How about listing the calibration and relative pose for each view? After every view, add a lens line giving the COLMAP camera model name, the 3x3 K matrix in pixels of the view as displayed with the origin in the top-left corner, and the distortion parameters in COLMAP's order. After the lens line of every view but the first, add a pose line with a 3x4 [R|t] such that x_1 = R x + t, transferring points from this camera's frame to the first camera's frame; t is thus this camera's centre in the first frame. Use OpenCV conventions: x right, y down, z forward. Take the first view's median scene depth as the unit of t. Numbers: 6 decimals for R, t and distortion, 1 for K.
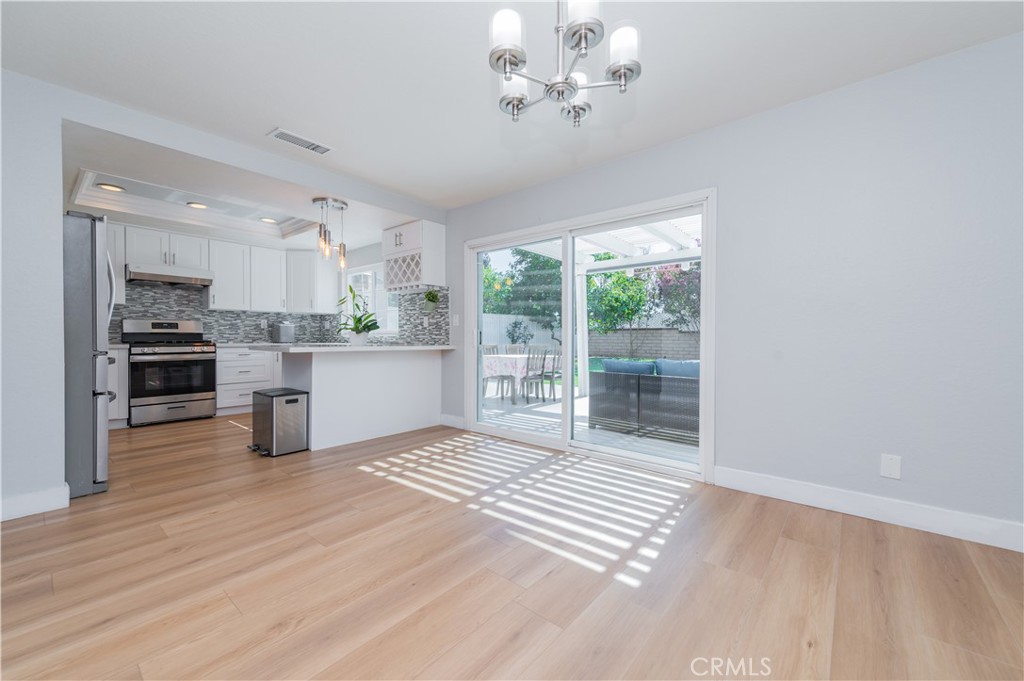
lens RADIAL K [[407.4, 0, 493.7], [0, 407.4, 341.5], [0, 0, 1]] dist [0.002703, -0.000174]
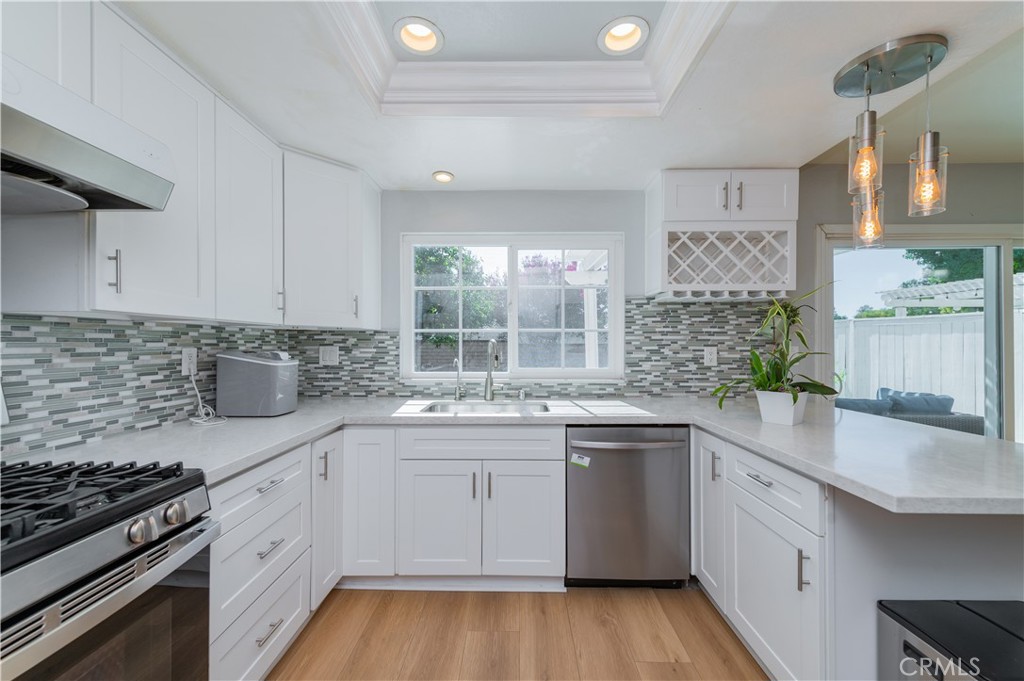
lens RADIAL K [[419.7, 0, 512.0], [0, 419.7, 340.5], [0, 0, 1]] dist [0.000780, -0.000125]
pose [[0.757138, 0.001217, 0.653254, -0.703194], [0.010216, 0.999854, -0.013704, -0.062108], [-0.653176, 0.017049, 0.757015, 0.714839]]
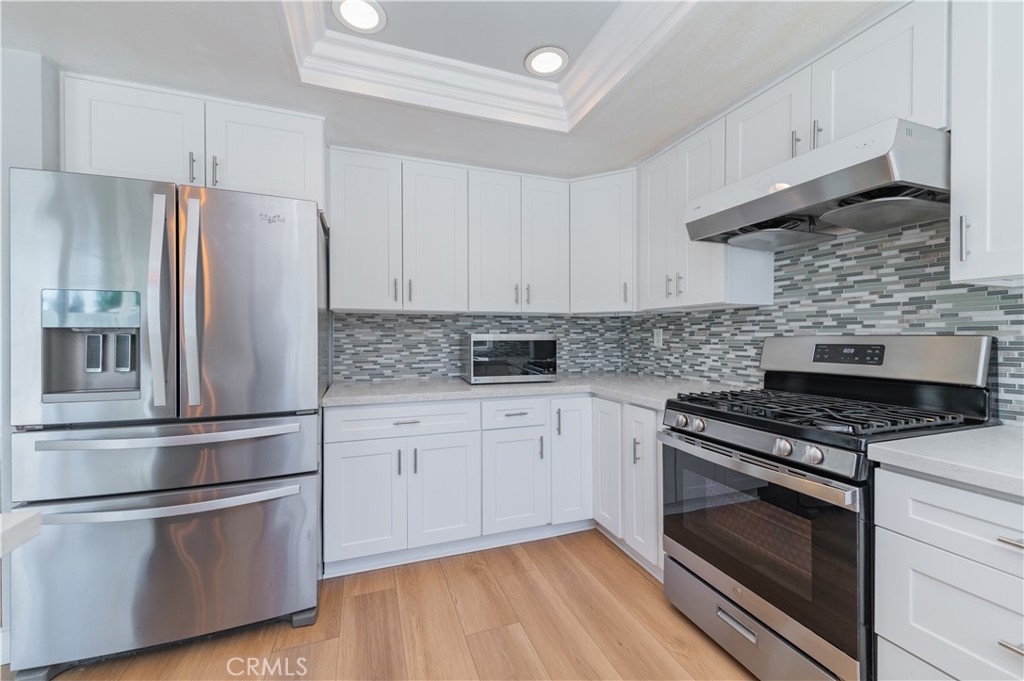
lens RADIAL K [[411.7, 0, 516.8], [0, 411.7, 336.8], [0, 0, 1]] dist [-0.000073, -0.000216]
pose [[-0.463411, -0.001890, -0.886141, -0.396249], [-0.008118, 0.999965, 0.002113, -0.051327], [0.886106, 0.008173, -0.463410, 0.928467]]
